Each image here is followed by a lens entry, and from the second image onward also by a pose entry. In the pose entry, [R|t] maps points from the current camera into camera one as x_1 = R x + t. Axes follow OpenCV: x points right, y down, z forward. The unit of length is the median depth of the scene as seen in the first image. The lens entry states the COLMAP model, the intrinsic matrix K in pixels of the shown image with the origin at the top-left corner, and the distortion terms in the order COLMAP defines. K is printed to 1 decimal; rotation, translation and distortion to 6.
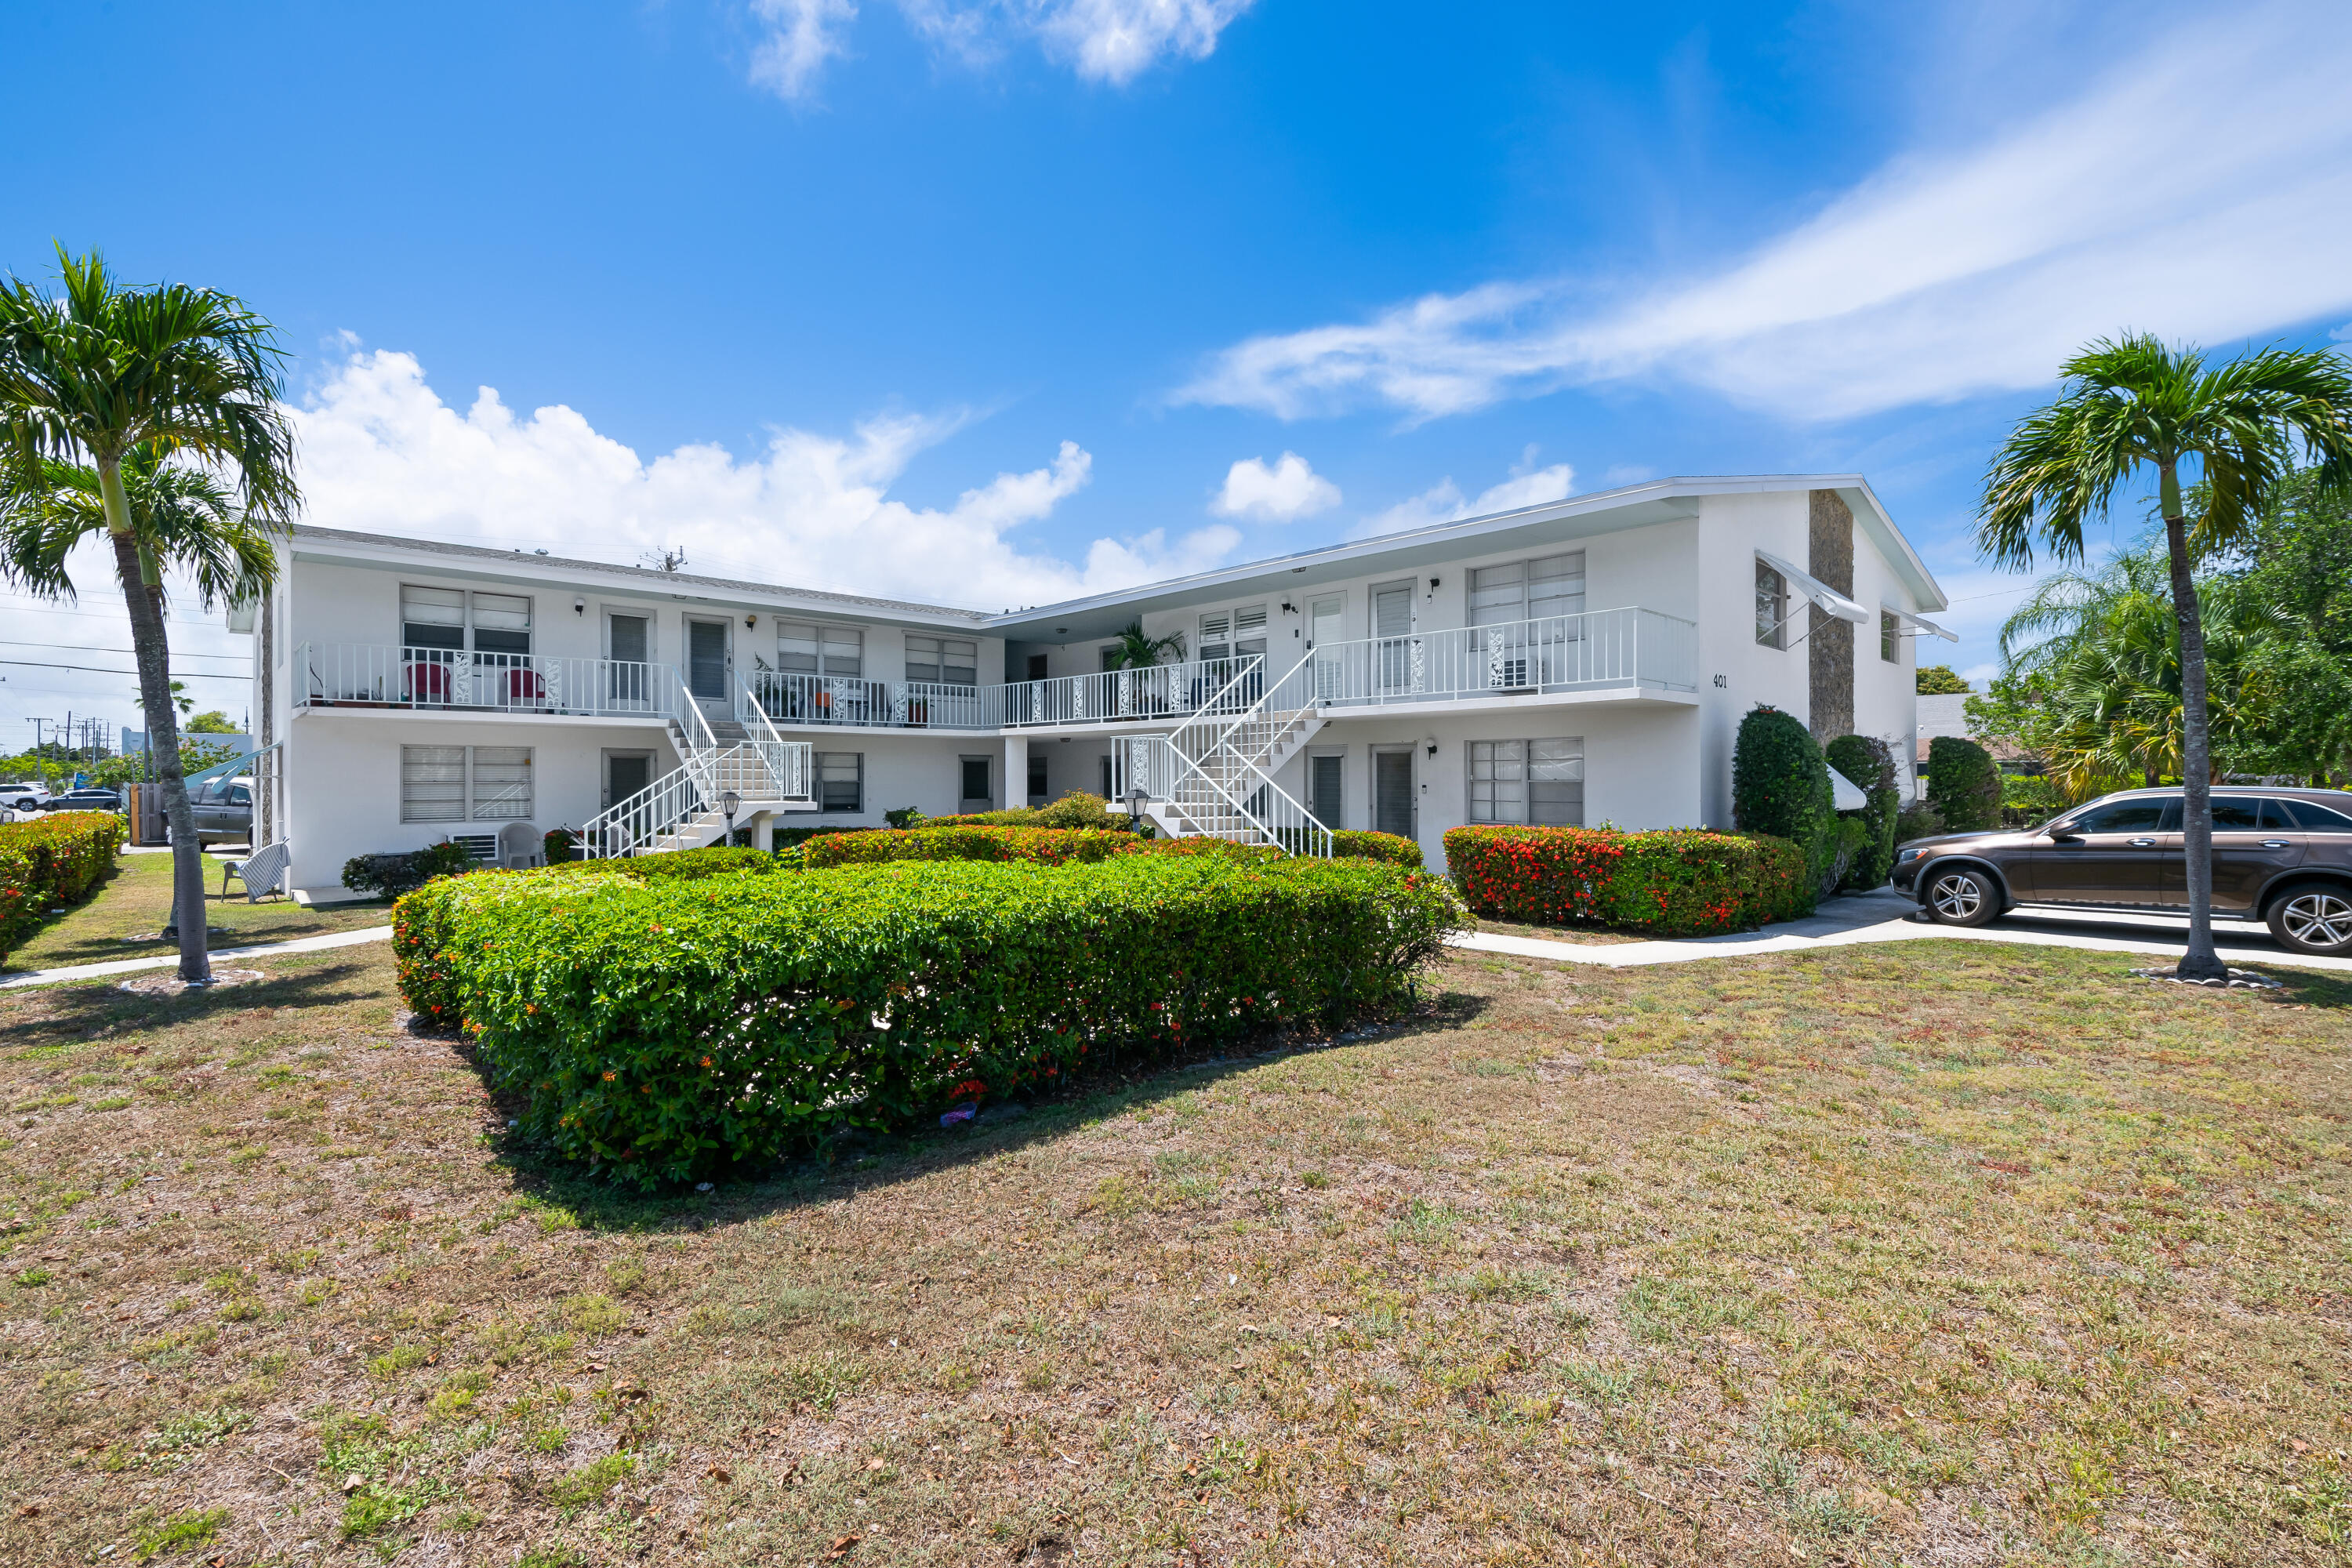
lens RADIAL K [[1061.2, 0, 1181.3], [0, 1061.2, 782.5], [0, 0, 1]] dist [0.002503, 0.000134]
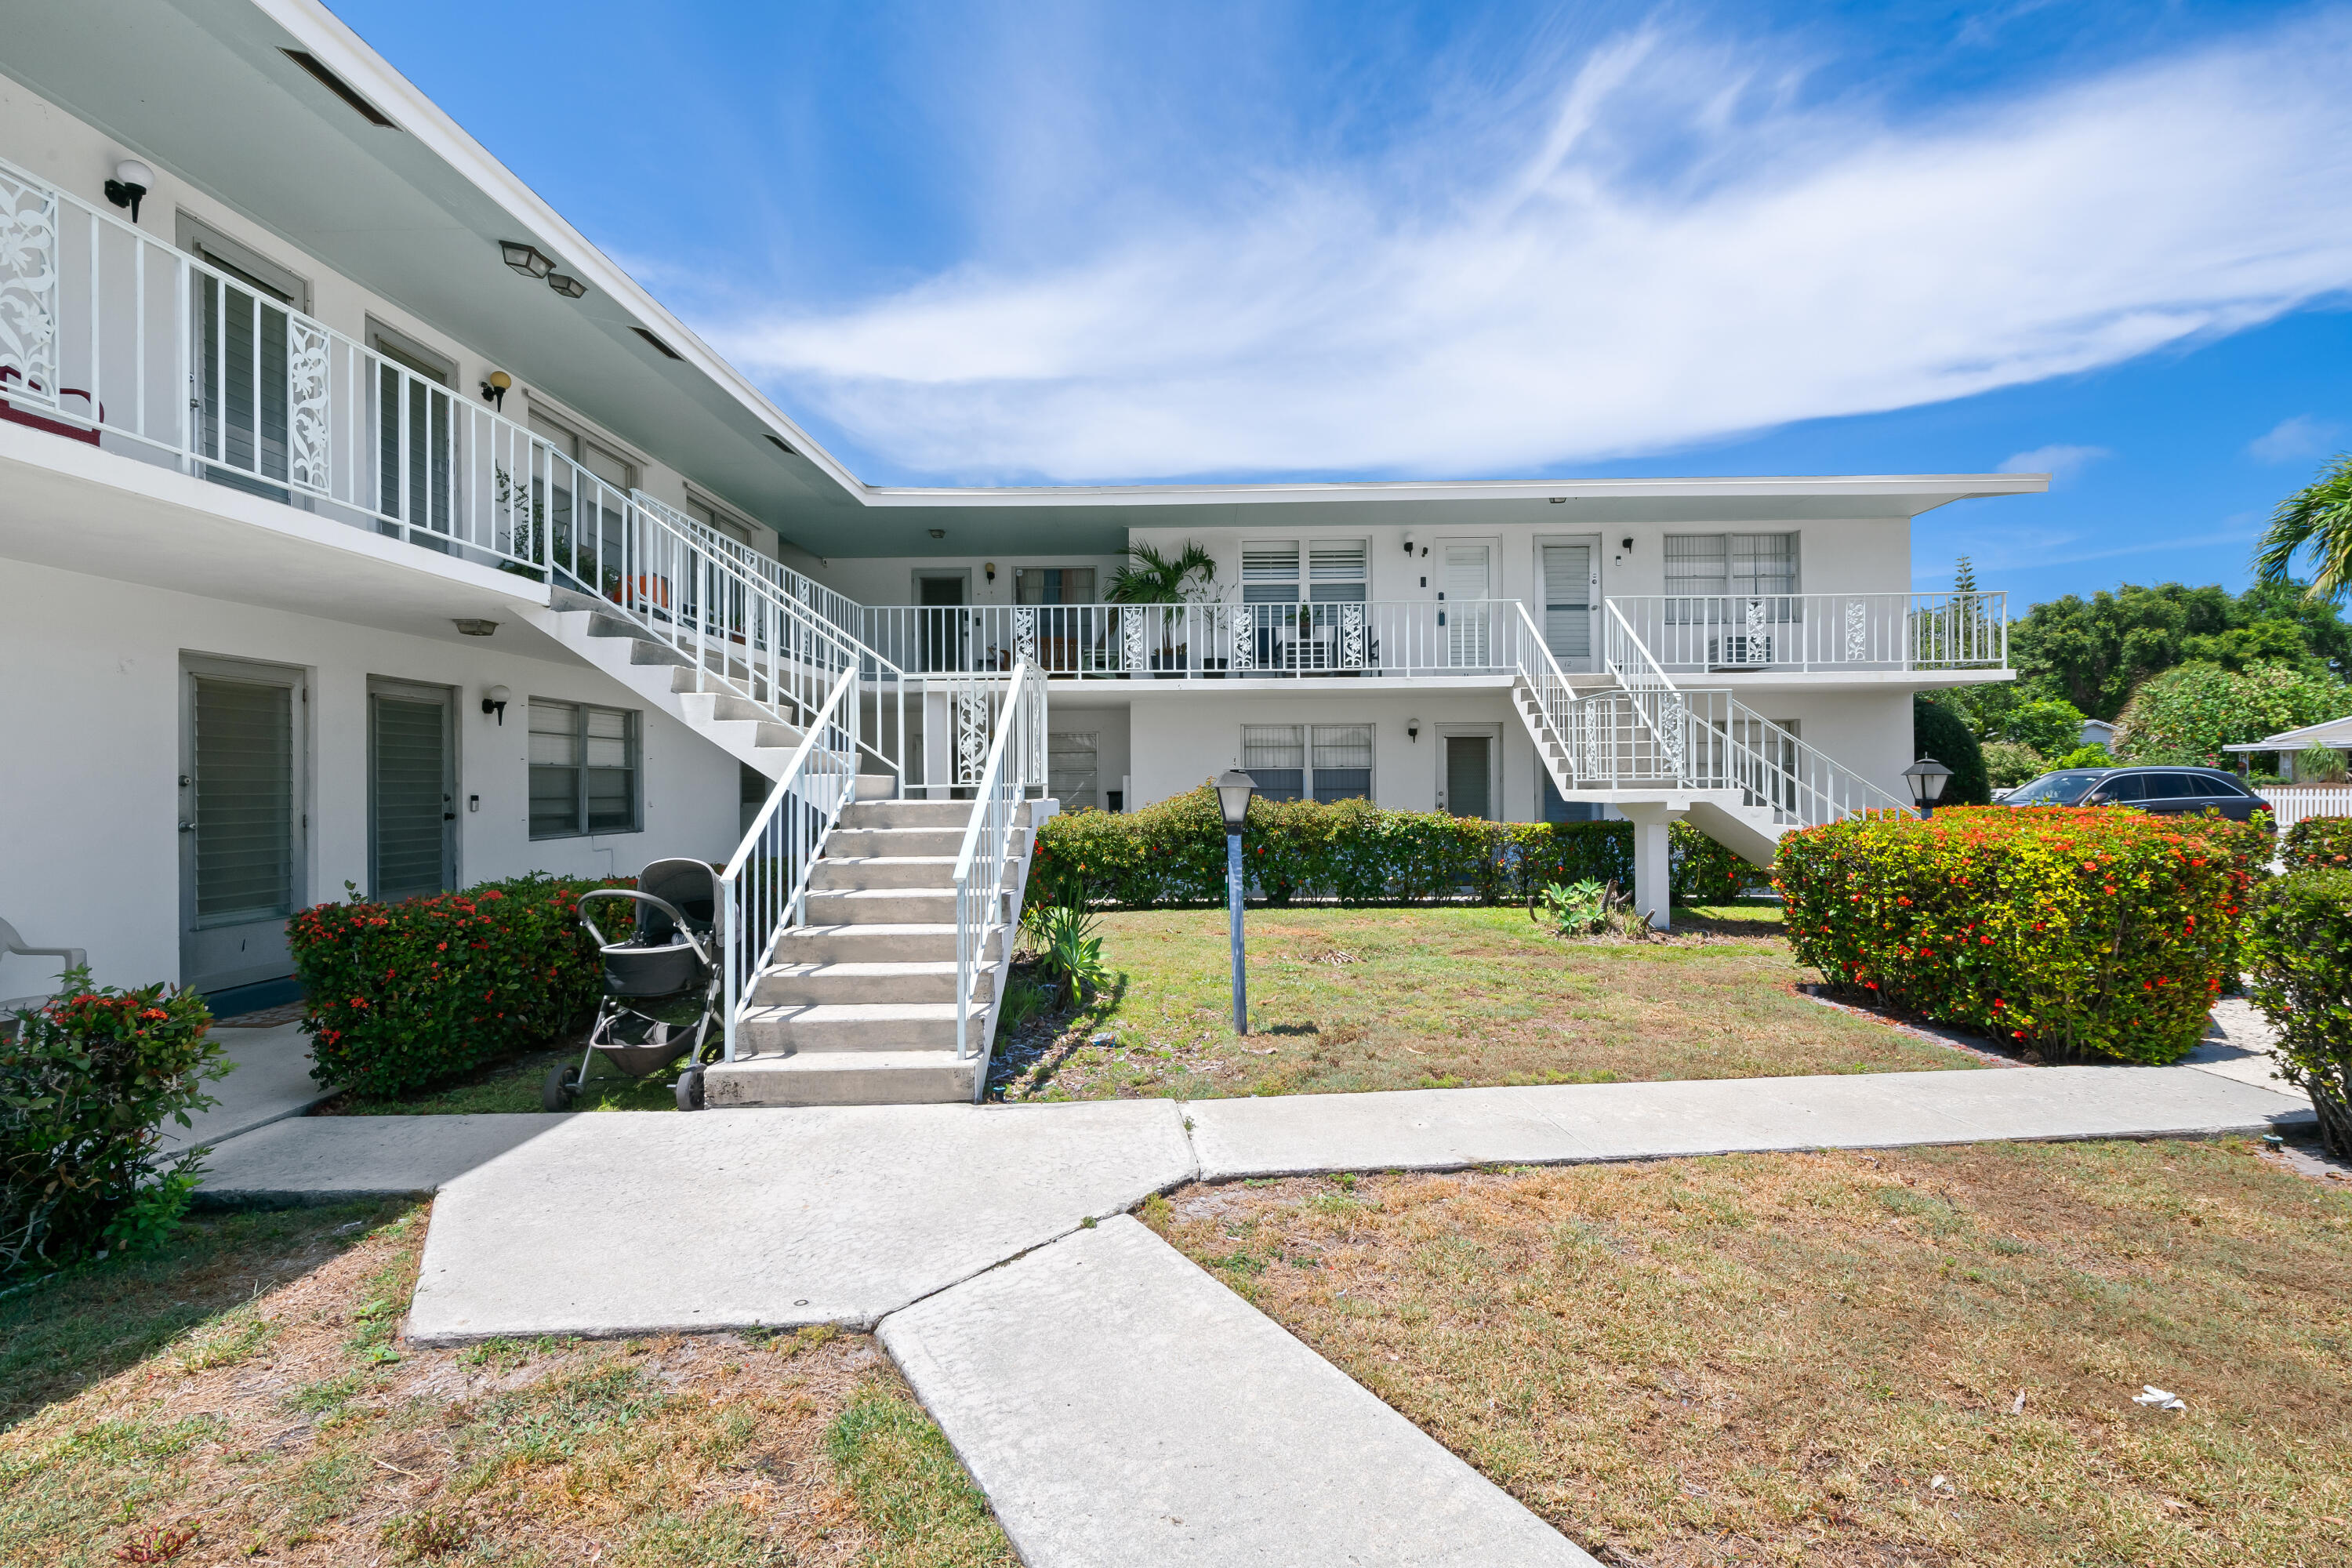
lens RADIAL K [[1061.2, 0, 1181.2], [0, 1061.2, 784.7], [0, 0, 1]] dist [0.002503, 0.000134]
pose [[0.694513, -0.003652, 0.719471, -0.538497], [0.009975, 0.999940, -0.004552, 0.012394], [-0.719411, 0.010338, 0.694507, 0.525210]]
